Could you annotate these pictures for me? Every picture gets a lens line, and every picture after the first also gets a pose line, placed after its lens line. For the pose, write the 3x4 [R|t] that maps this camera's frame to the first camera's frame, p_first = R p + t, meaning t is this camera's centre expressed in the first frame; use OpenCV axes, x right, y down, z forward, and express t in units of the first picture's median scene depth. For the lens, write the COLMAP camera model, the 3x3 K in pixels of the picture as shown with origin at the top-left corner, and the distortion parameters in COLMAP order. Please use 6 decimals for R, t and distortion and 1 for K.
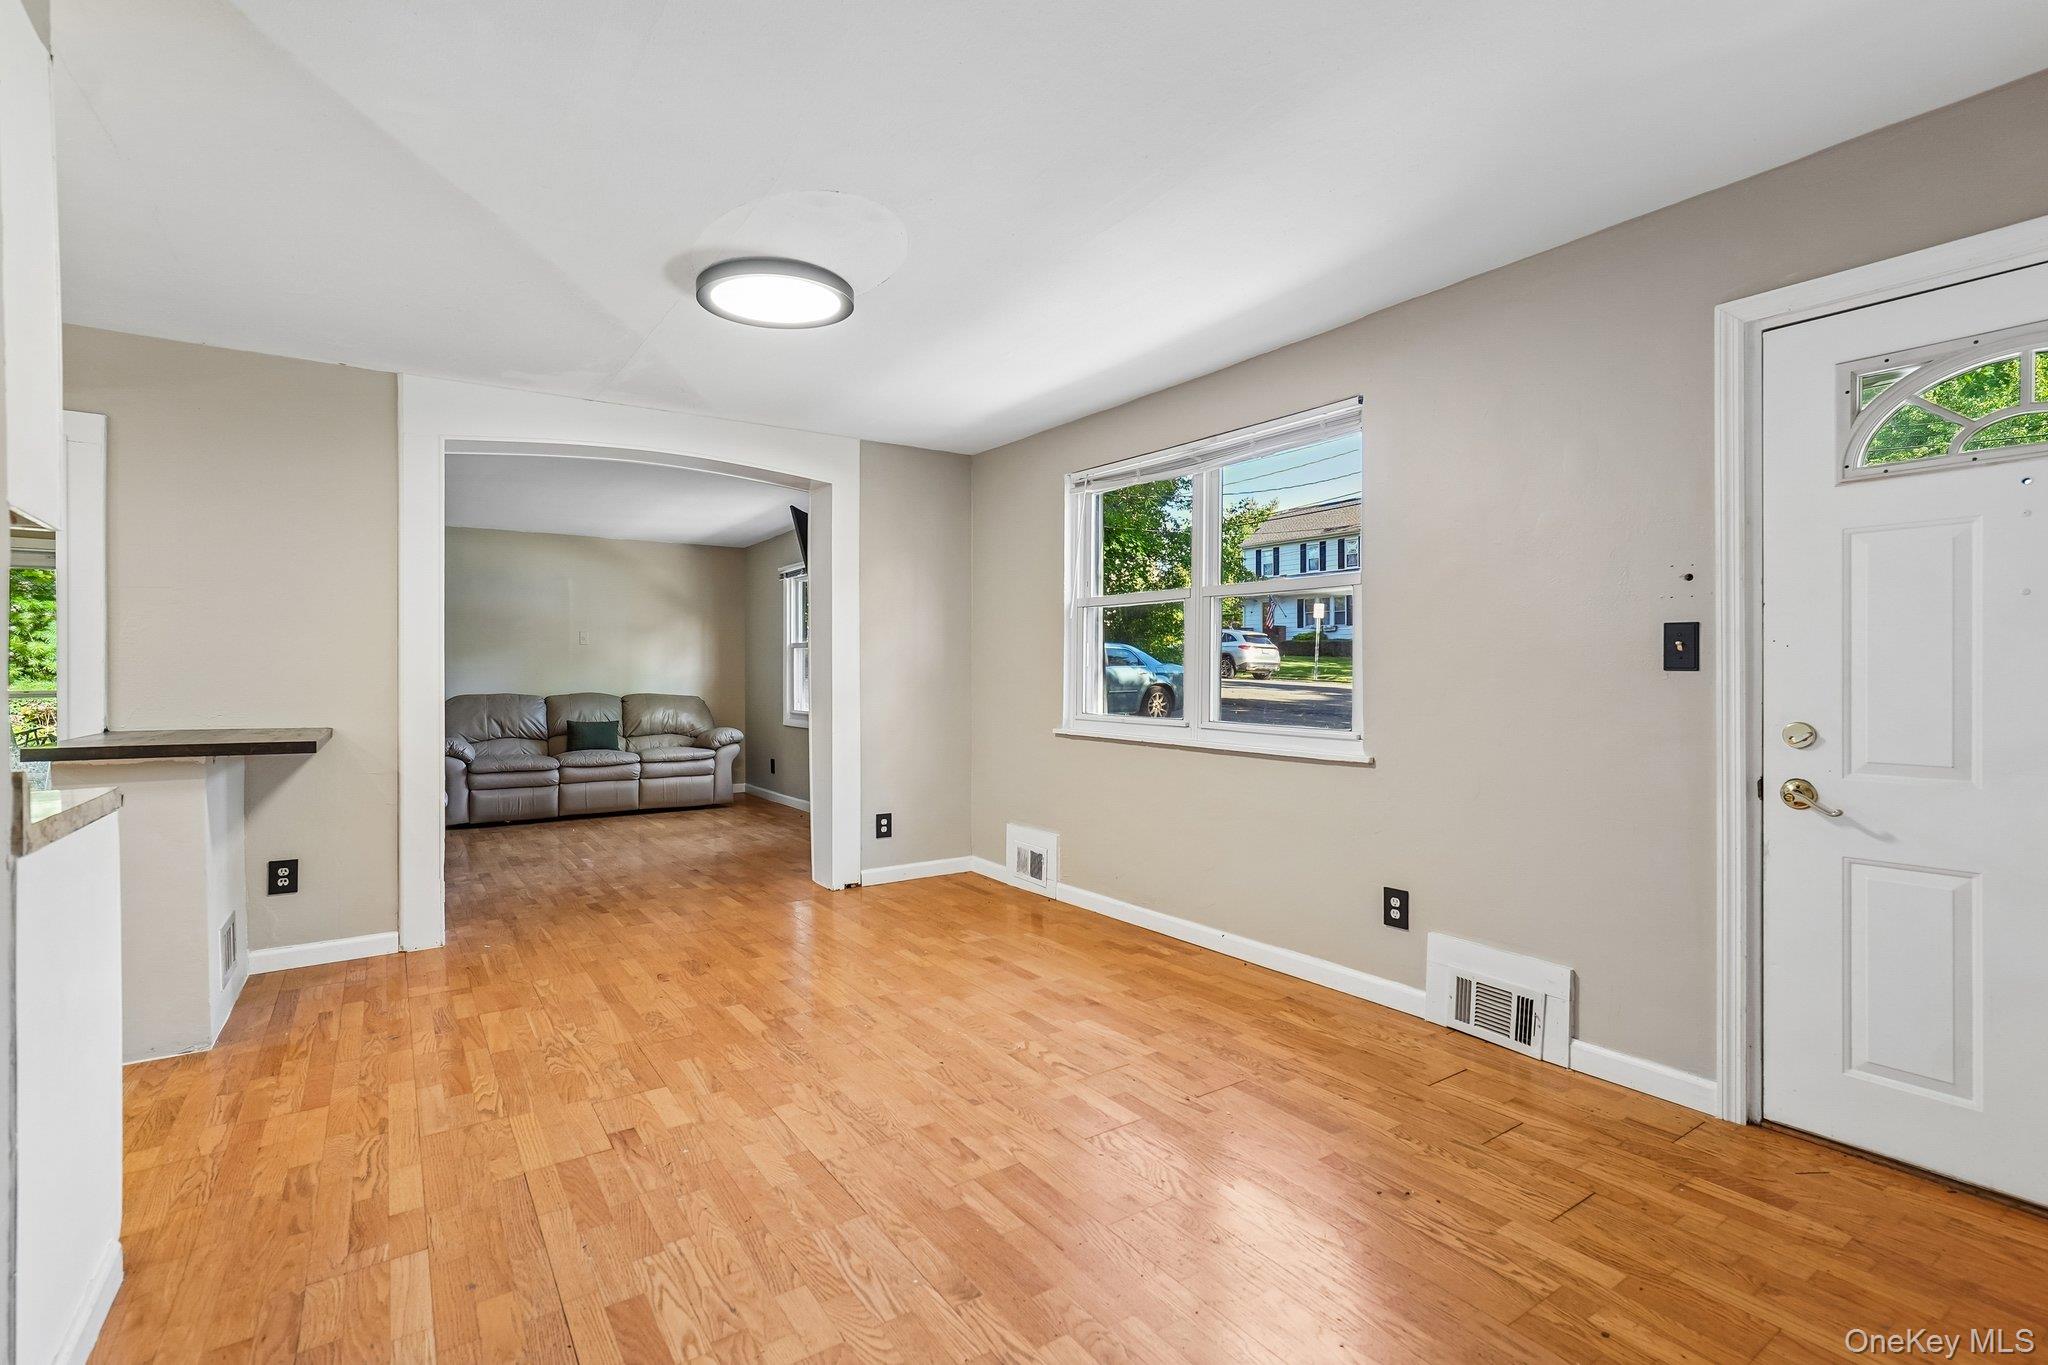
lens RADIAL K [[948.0, 0, 1029.7], [0, 948.0, 667.2], [0, 0, 1]] dist [-0.024230, 0.015004]
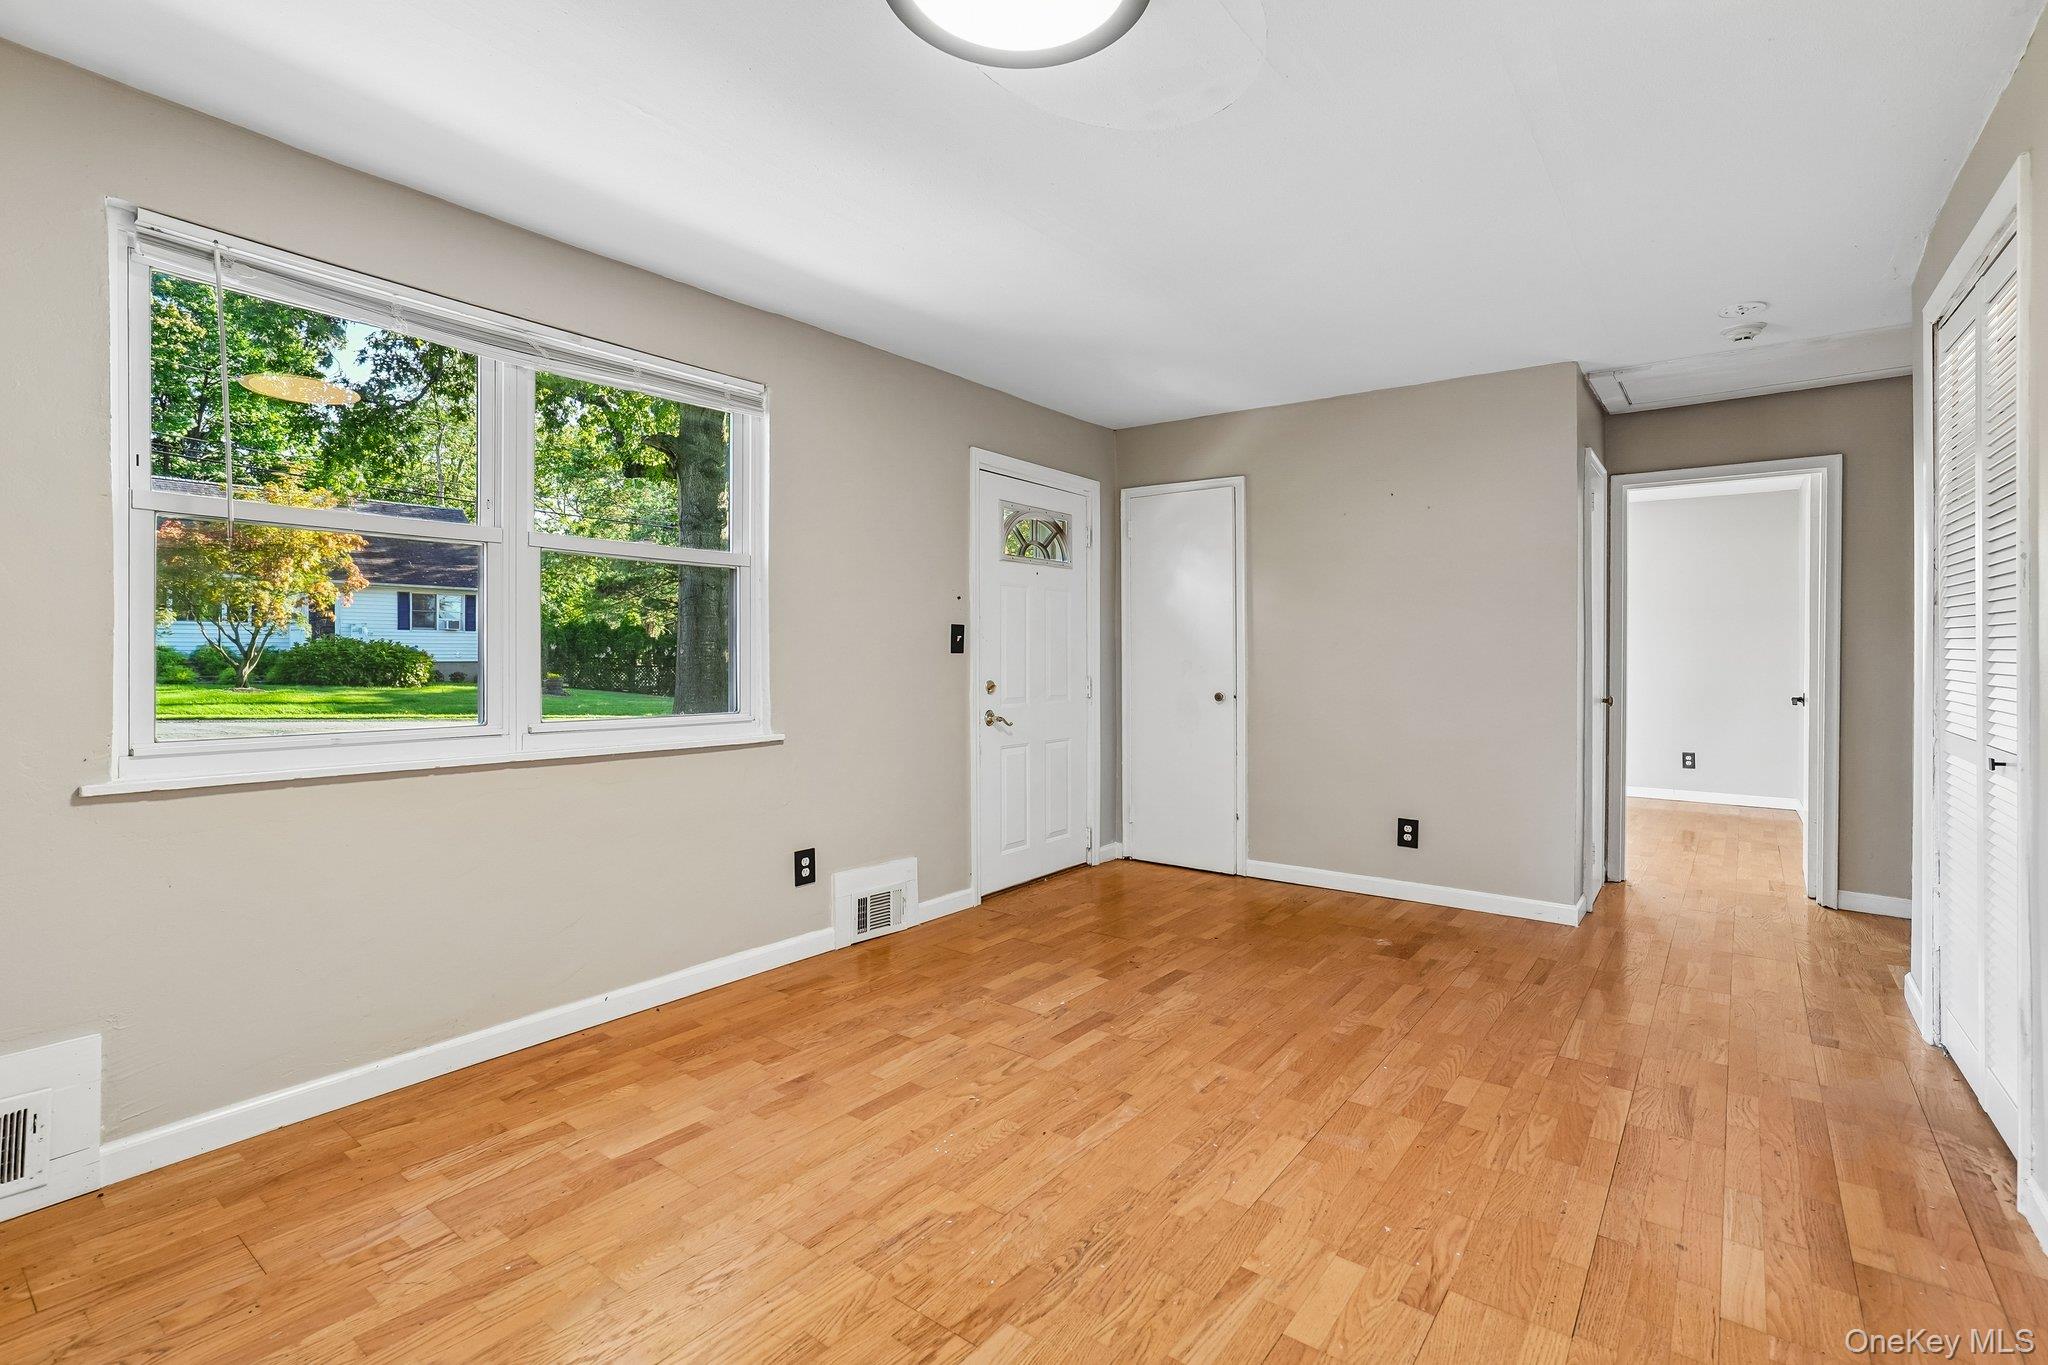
lens RADIAL K [[948.0, 0, 1013.0], [0, 948.0, 657.8], [0, 0, 1]] dist [-0.024230, 0.015004]
pose [[-0.300436, 0.001503, 0.953801, -0.785534], [-0.003320, 0.999991, -0.002621, 0.012820], [-0.953796, -0.003954, -0.300428, 1.165107]]
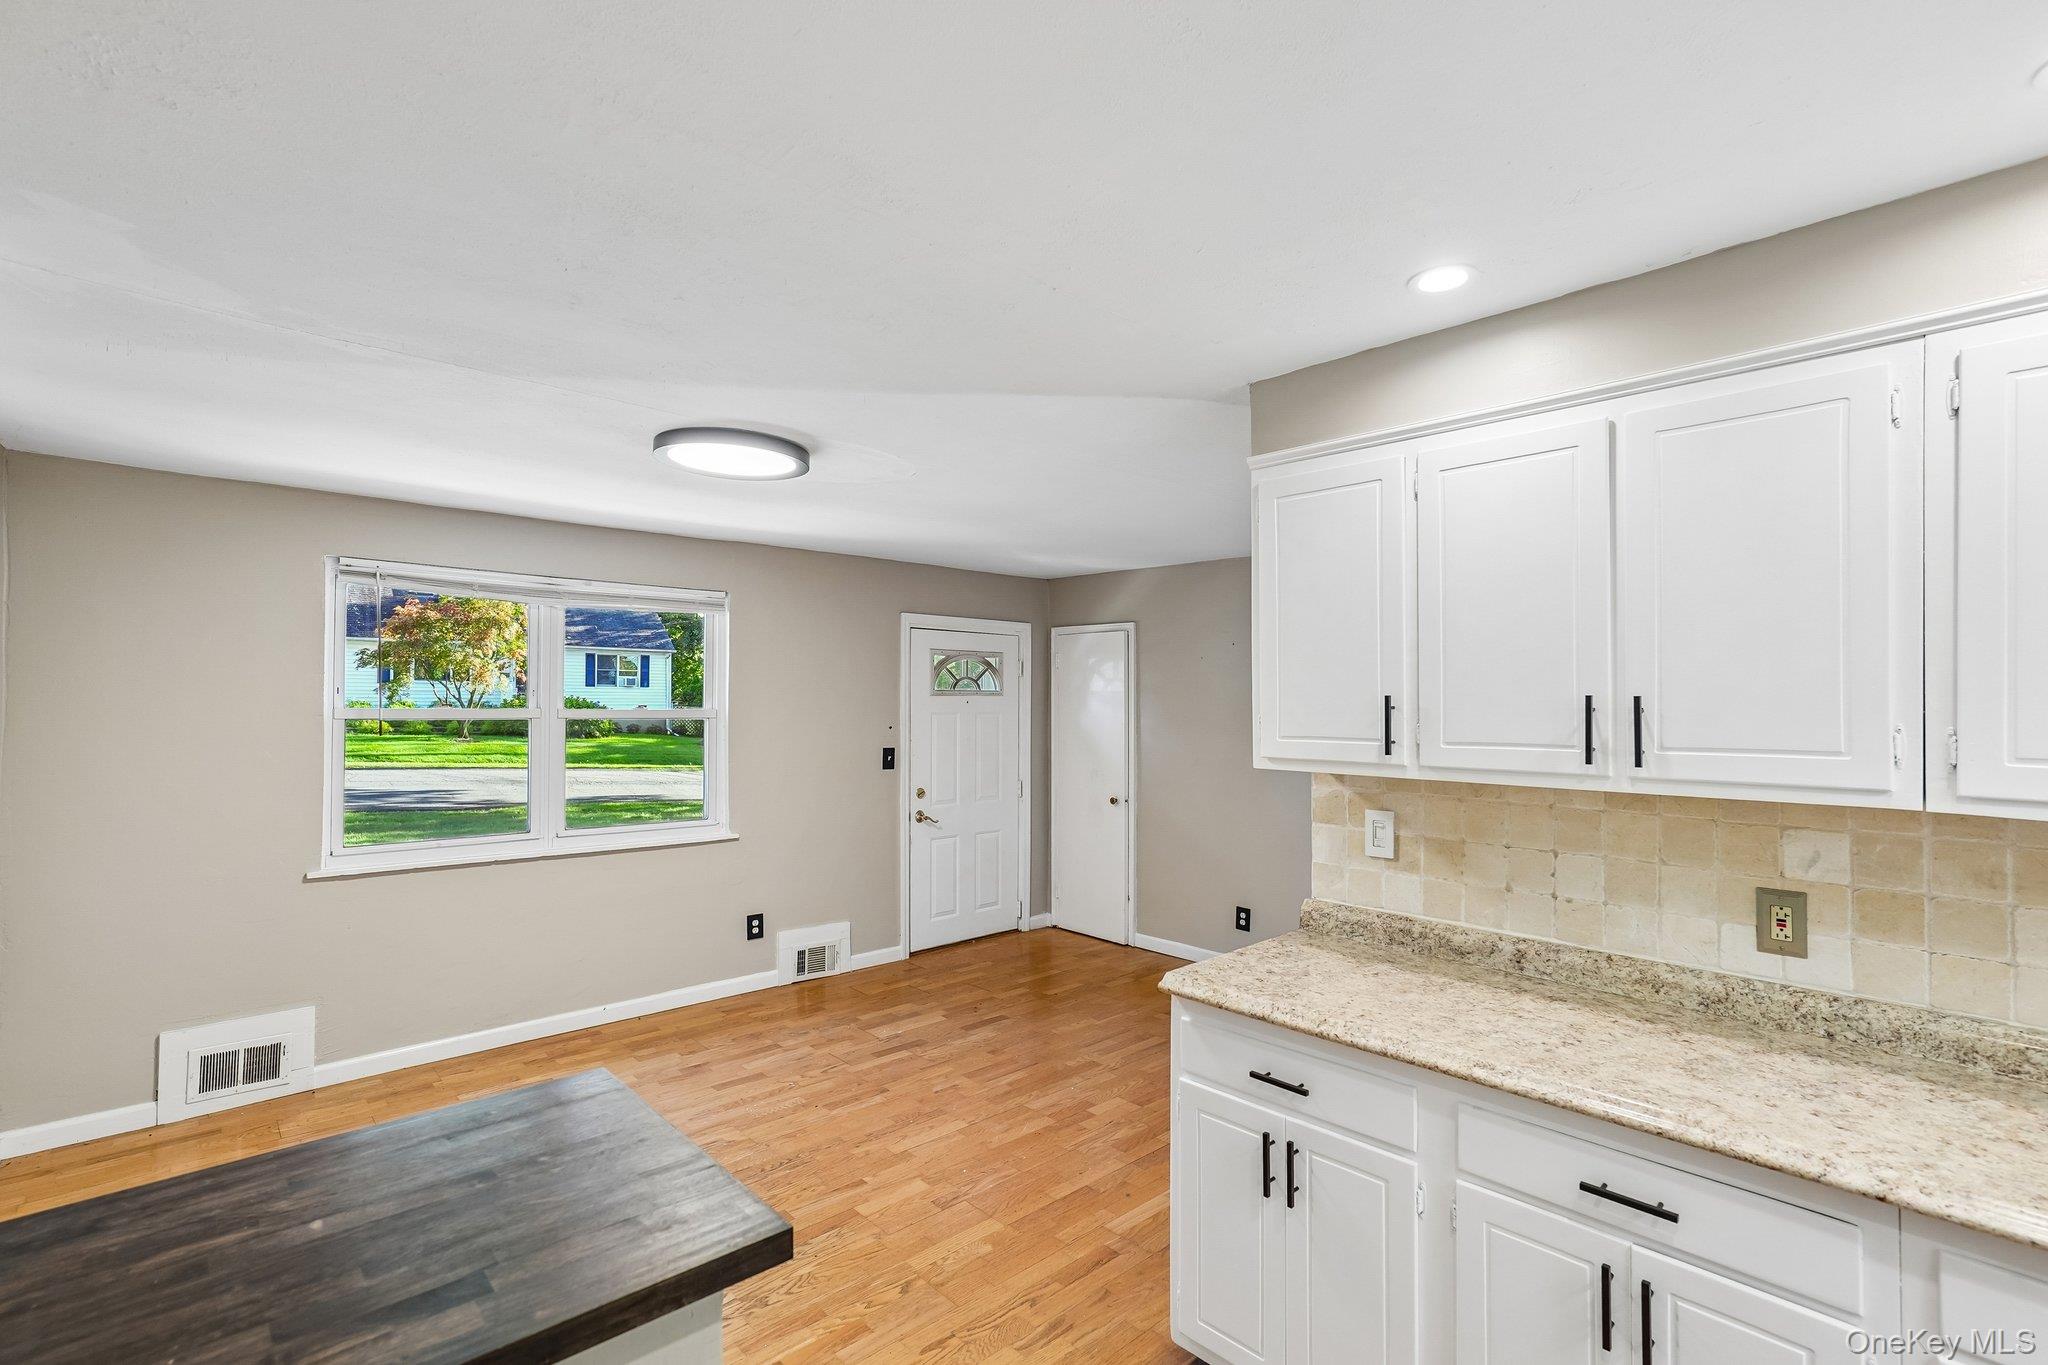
lens RADIAL K [[948.0, 0, 1001.2], [0, 948.0, 687.9], [0, 0, 1]] dist [-0.024230, 0.015004]
pose [[-0.127264, 0.015422, 0.991749, -1.308891], [-0.007945, 0.999831, -0.016567, -0.127765], [-0.991837, -0.009988, -0.127120, 0.842269]]
